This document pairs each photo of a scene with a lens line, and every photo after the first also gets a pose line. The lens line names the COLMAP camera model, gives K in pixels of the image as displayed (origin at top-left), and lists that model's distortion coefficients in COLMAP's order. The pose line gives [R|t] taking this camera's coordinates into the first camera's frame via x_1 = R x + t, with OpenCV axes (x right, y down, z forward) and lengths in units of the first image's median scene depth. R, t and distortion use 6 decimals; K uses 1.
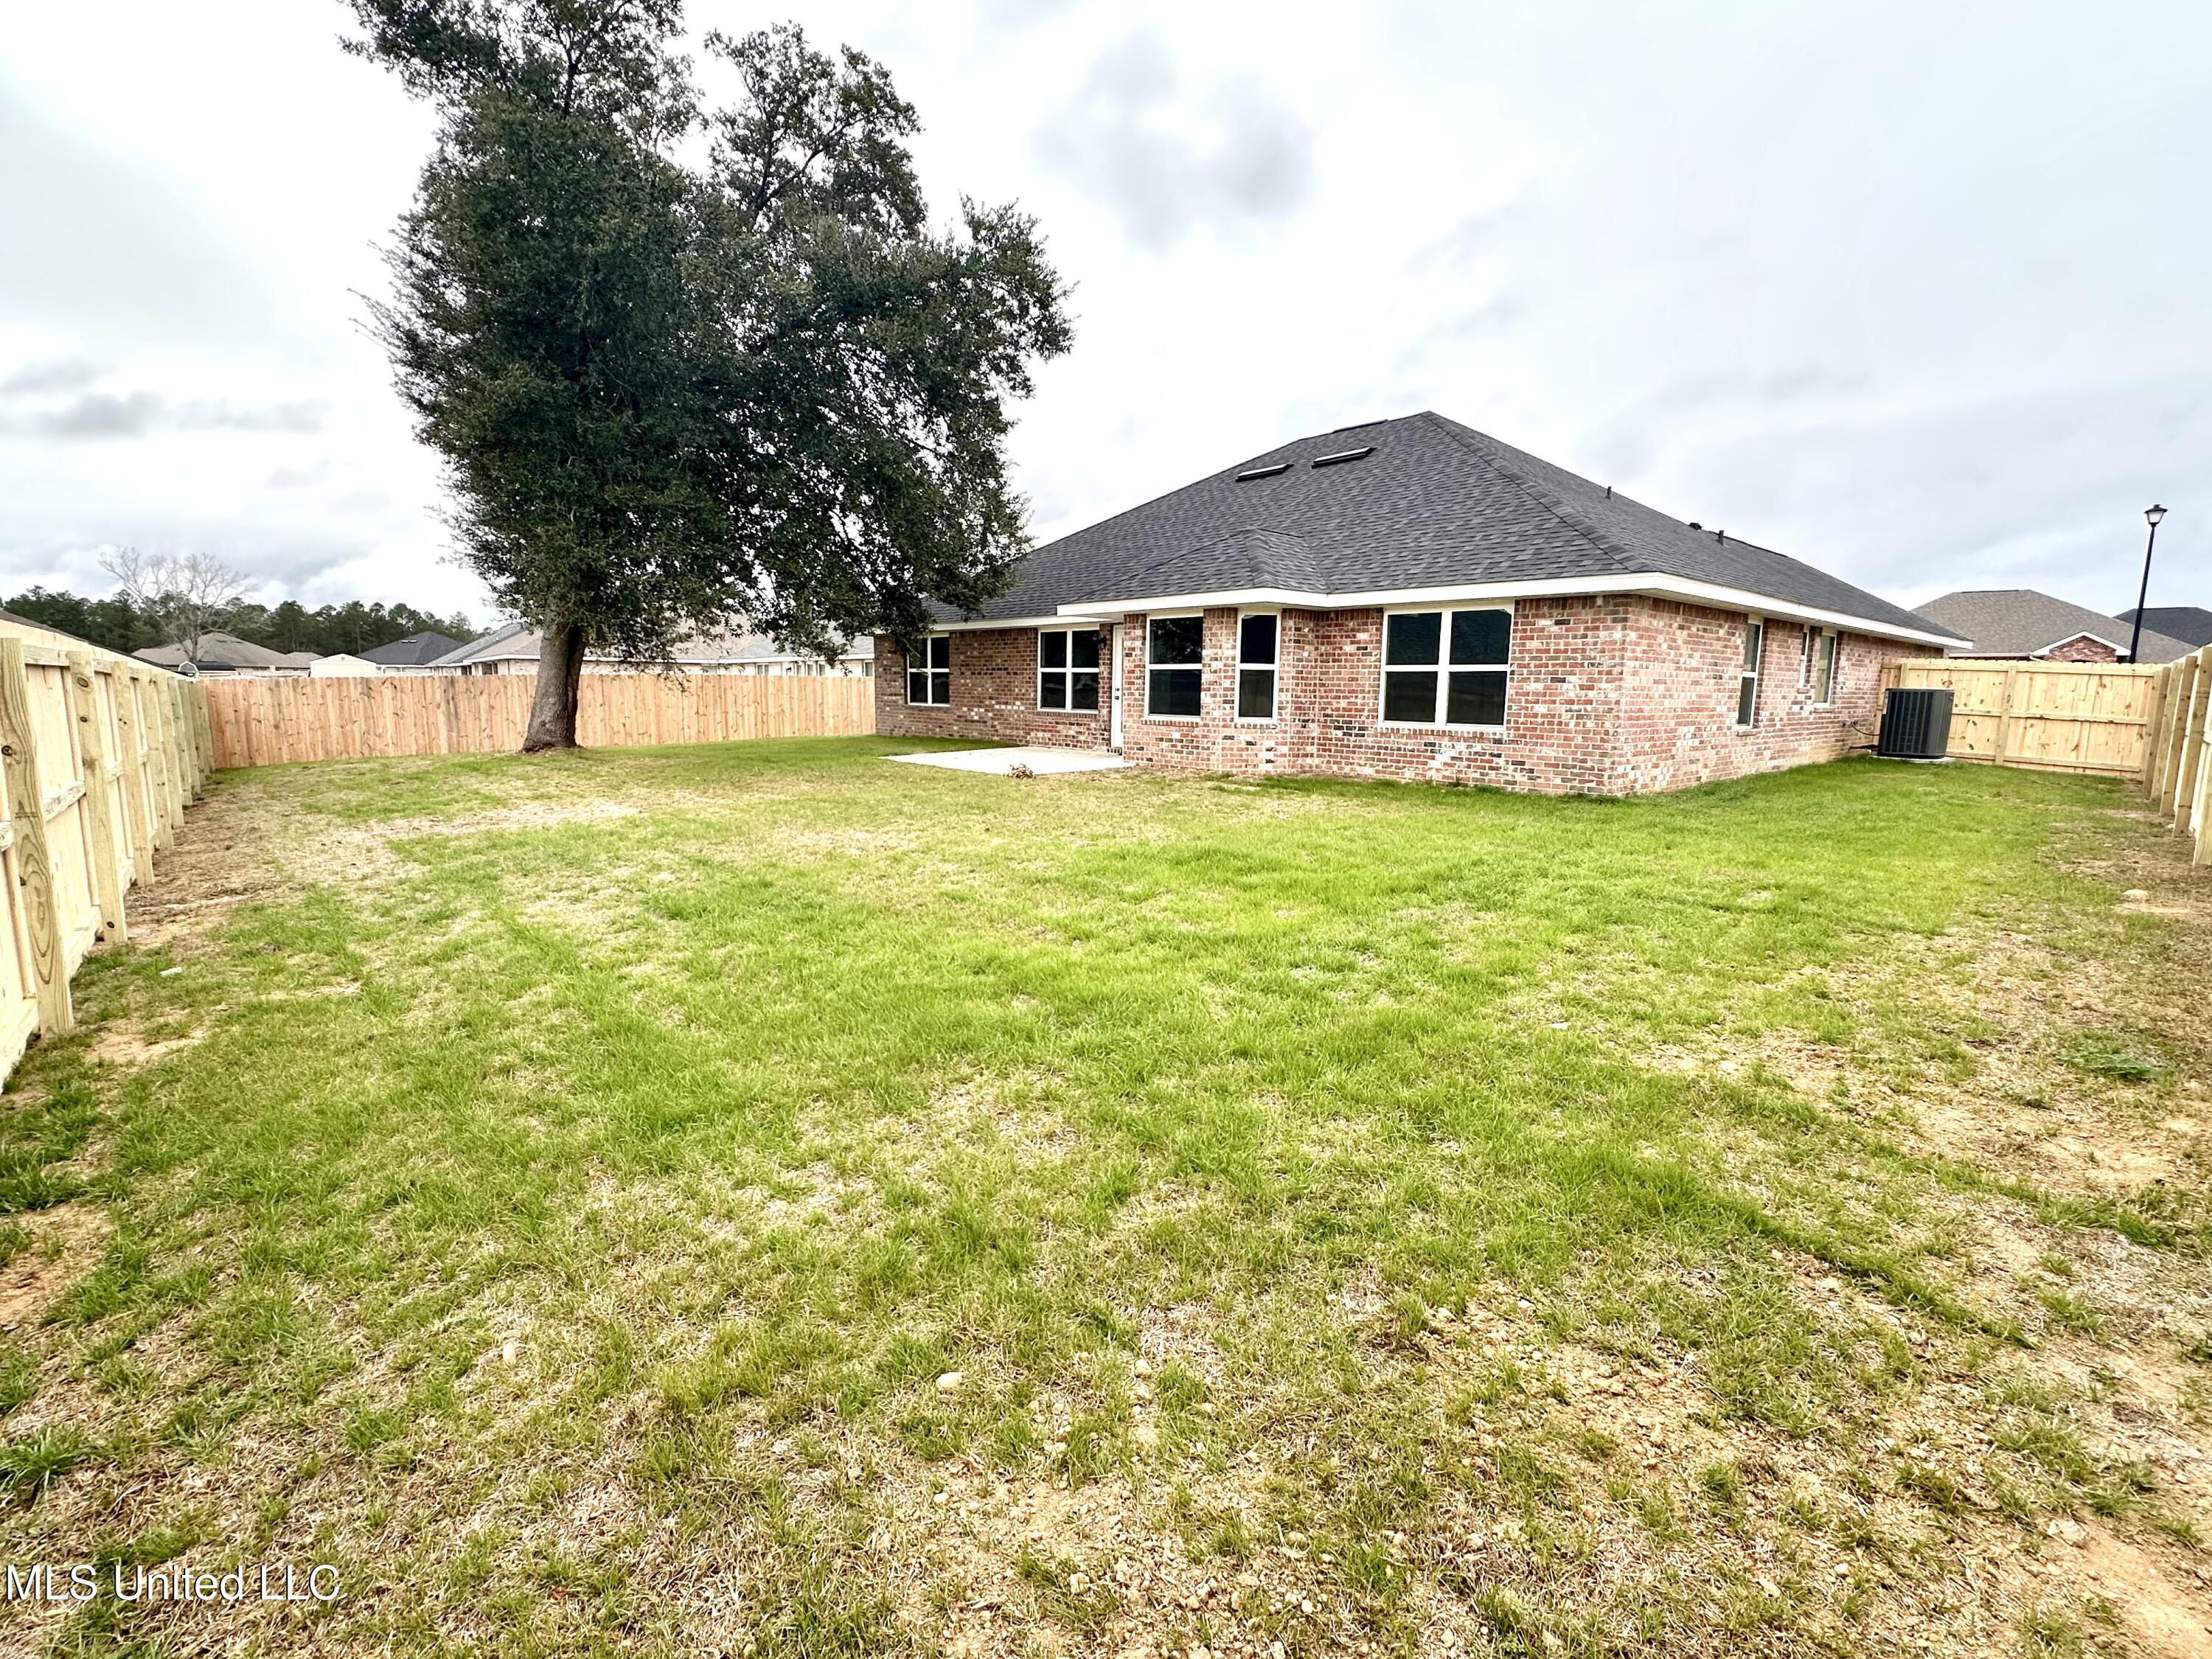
lens RADIAL K [[1024.3, 0, 1098.9], [0, 1024.3, 838.0], [0, 0, 1]] dist [-0.000008, 0.000049]
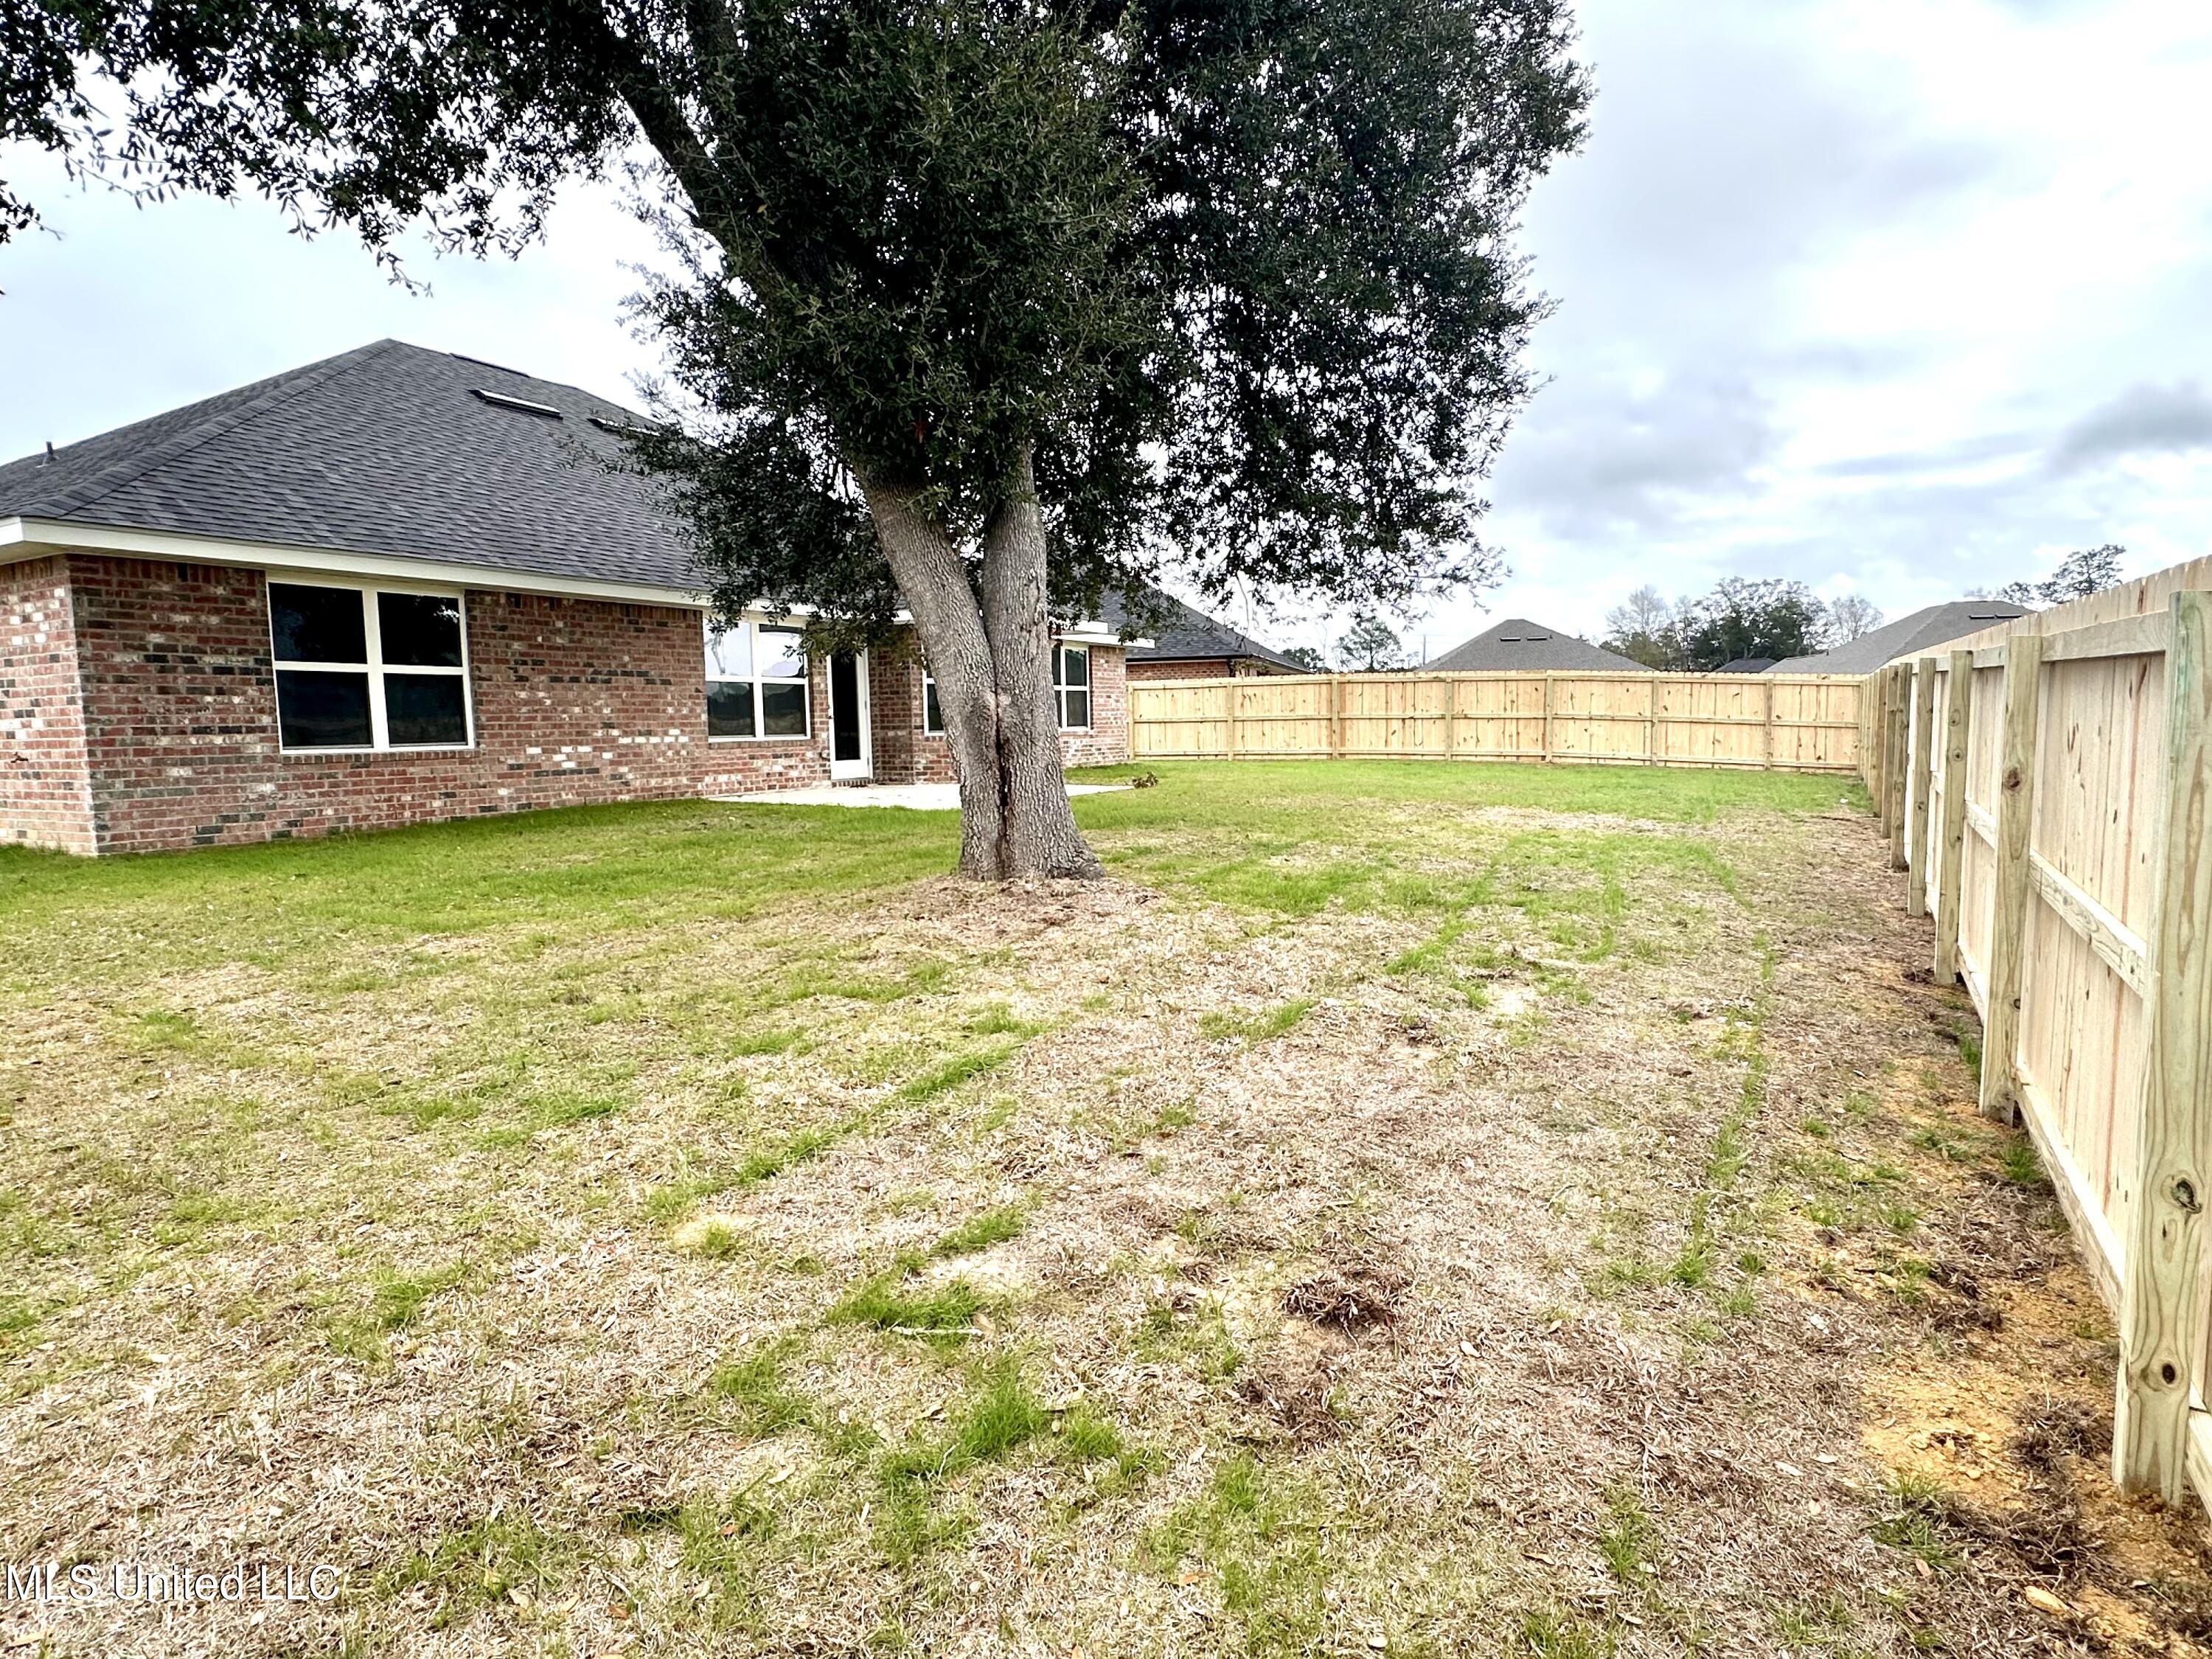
lens RADIAL K [[1239.5, 0, 1107.6], [0, 1239.5, 814.2], [0, 0, 1]] dist [0.016090, -0.000134]
pose [[-0.293579, -0.099697, 0.950722, -0.682310], [0.135248, 0.980210, 0.144553, -0.127719], [-0.946319, 0.171021, -0.274285, 0.803002]]
